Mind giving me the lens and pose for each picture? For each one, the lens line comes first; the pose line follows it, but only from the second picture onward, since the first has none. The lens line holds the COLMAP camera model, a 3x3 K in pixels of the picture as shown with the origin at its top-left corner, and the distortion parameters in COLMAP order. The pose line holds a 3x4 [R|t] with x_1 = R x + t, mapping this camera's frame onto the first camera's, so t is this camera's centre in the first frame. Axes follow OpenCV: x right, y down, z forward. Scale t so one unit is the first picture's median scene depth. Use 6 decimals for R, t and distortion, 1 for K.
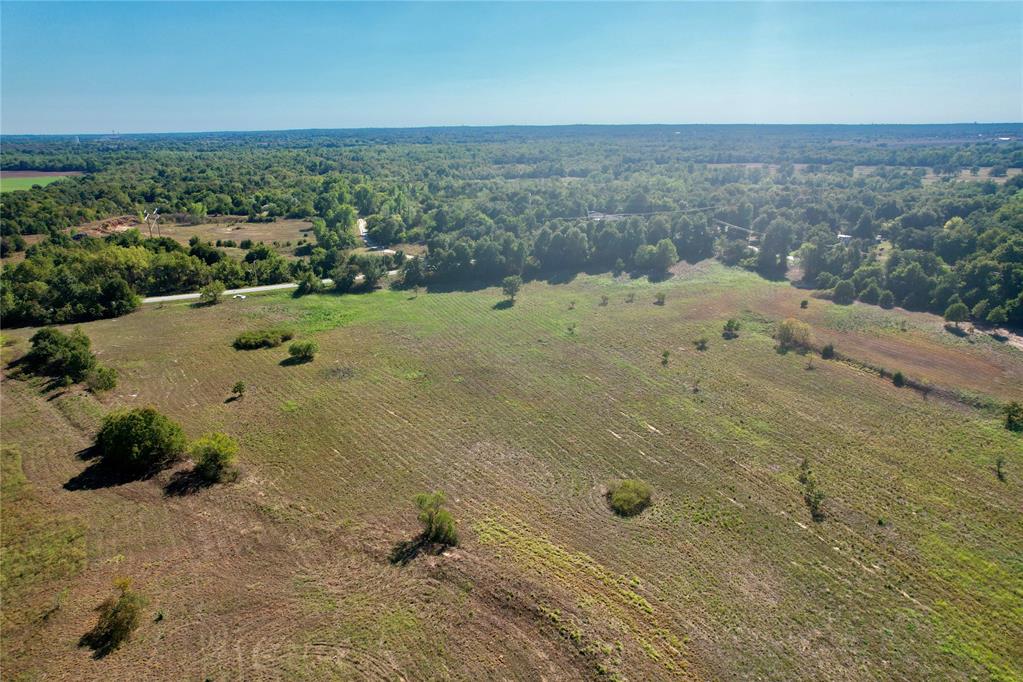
lens RADIAL K [[653.3, 0, 513.4], [0, 653.3, 346.4], [0, 0, 1]] dist [-0.081363, 0.072843]
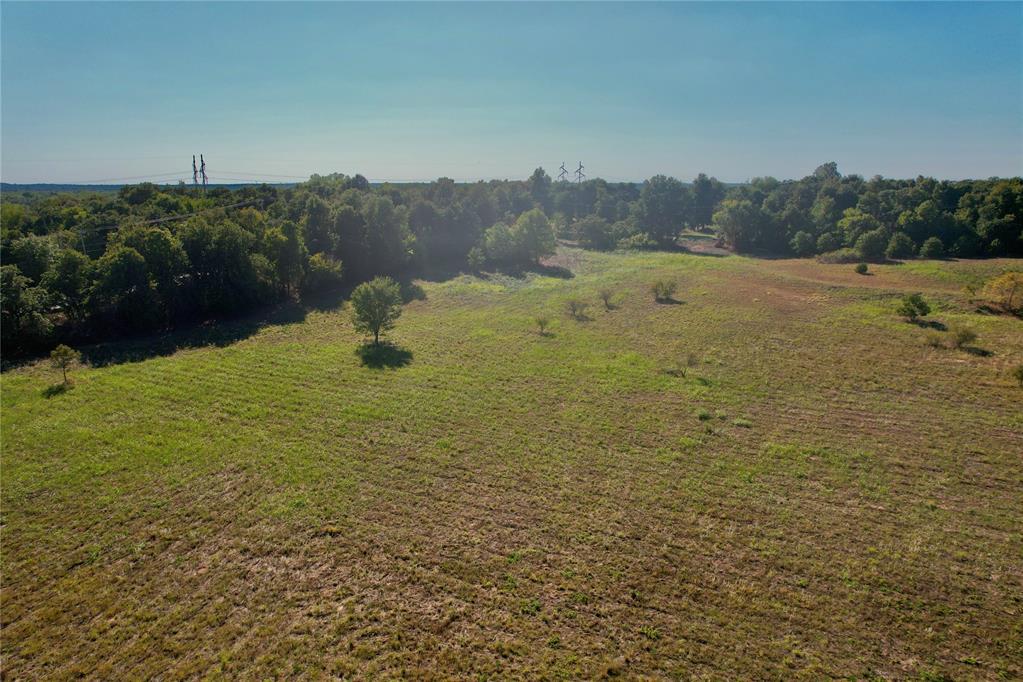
lens RADIAL K [[653.3, 0, 516.9], [0, 653.3, 348.8], [0, 0, 1]] dist [-0.081363, 0.072843]
pose [[0.748919, -0.149816, 0.645504, -0.184860], [0.204179, 0.978886, -0.009698, -0.045397], [-0.630422, 0.139061, 0.763695, 0.635823]]
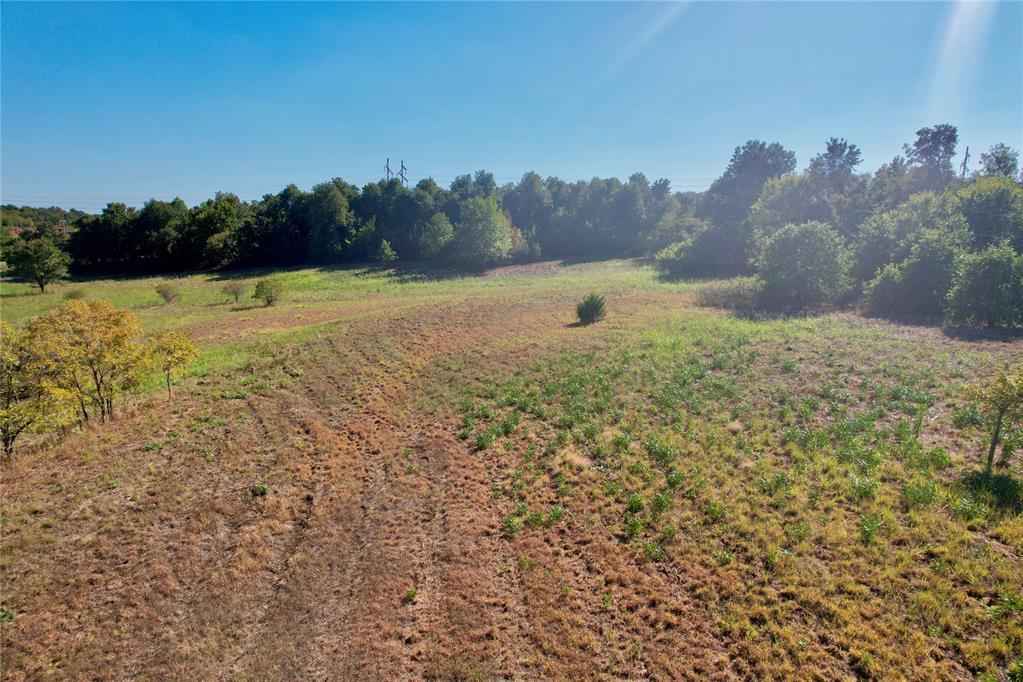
lens RADIAL K [[653.3, 0, 513.0], [0, 653.3, 355.1], [0, 0, 1]] dist [-0.081363, 0.072843]
pose [[0.956739, 0.079196, -0.279962, 0.418209], [-0.112398, 0.988145, -0.104579, -0.019911], [0.268361, 0.131522, 0.954298, 0.658202]]
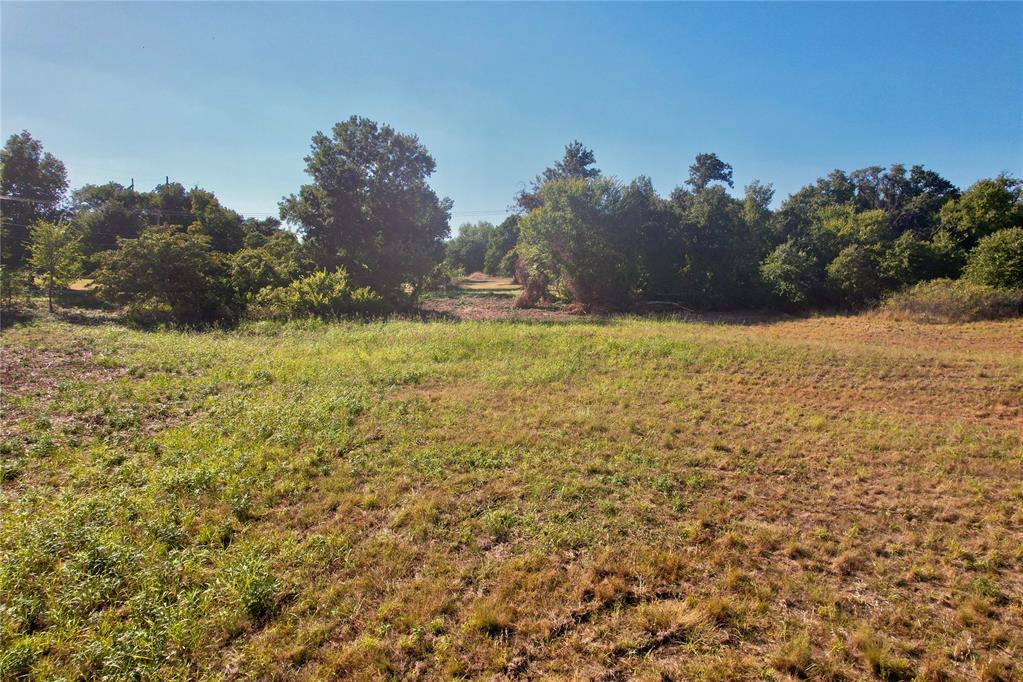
lens RADIAL K [[653.3, 0, 514.2], [0, 653.3, 353.0], [0, 0, 1]] dist [-0.081363, 0.072843]
pose [[0.306280, -0.089687, 0.947707, 0.199067], [0.303828, 0.952693, -0.008032, -0.098417], [-0.902154, 0.290400, 0.319040, 0.952836]]
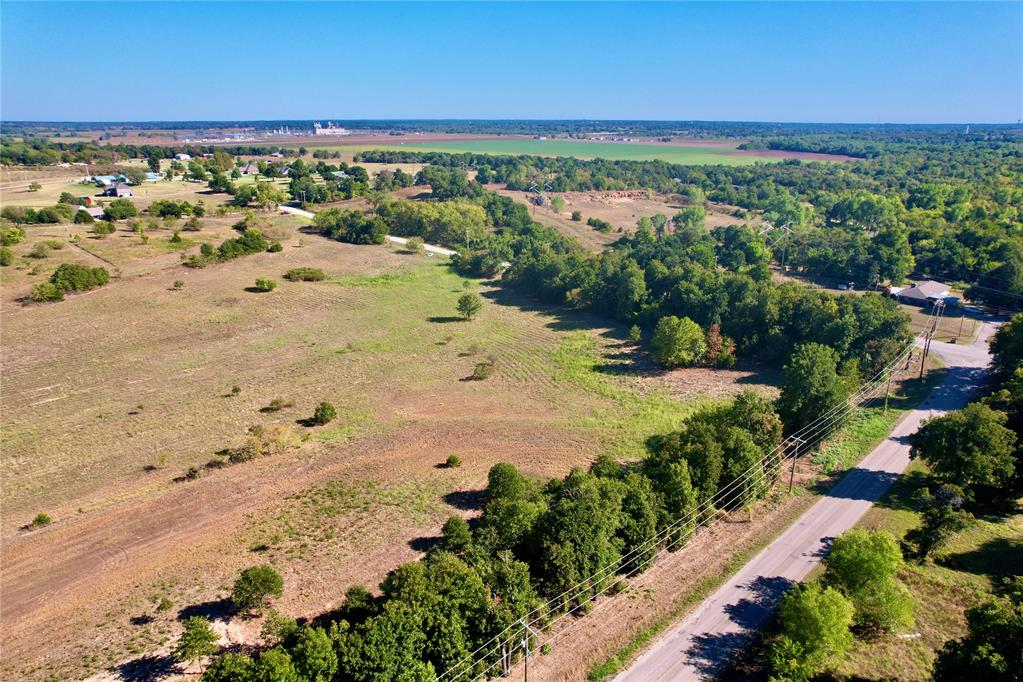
lens RADIAL K [[653.3, 0, 515.2], [0, 653.3, 343.5], [0, 0, 1]] dist [-0.081363, 0.072843]
pose [[0.330621, 0.324741, -0.886134, 0.772823], [-0.313283, 0.923459, 0.221532, -0.246824], [0.890249, 0.204368, 0.407051, 0.691633]]
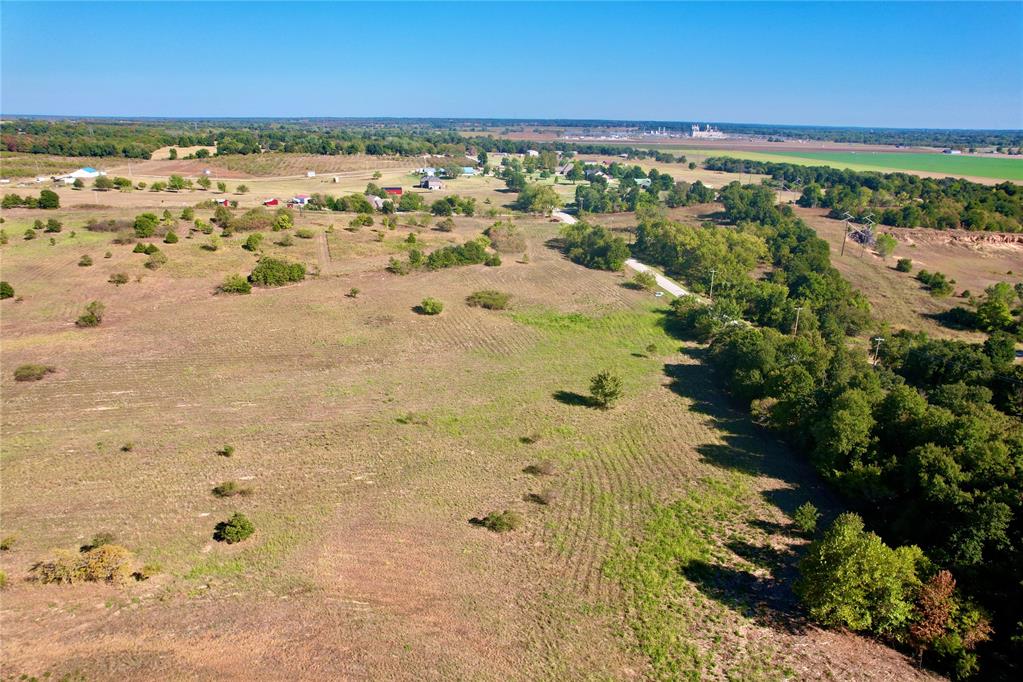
lens RADIAL K [[653.3, 0, 516.3], [0, 653.3, 348.4], [0, 0, 1]] dist [-0.081363, 0.072843]
pose [[-0.218888, 0.339043, -0.914952, 0.543581], [-0.327876, 0.857611, 0.396234, -0.326443], [0.919013, 0.386722, -0.076557, 0.924728]]
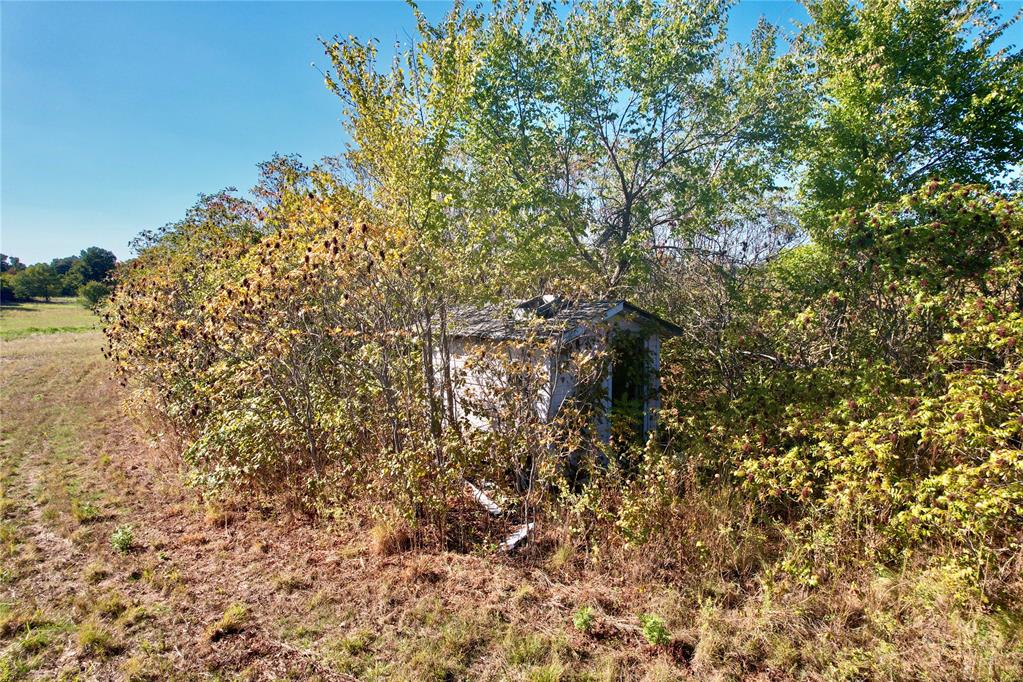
lens RADIAL K [[653.3, 0, 517.1], [0, 653.3, 340.4], [0, 0, 1]] dist [-0.081363, 0.072843]
pose [[-0.276108, -0.062903, 0.959066, -0.789658], [0.318375, 0.935534, 0.153018, -0.004791], [-0.906864, 0.347592, -0.238282, 0.735725]]
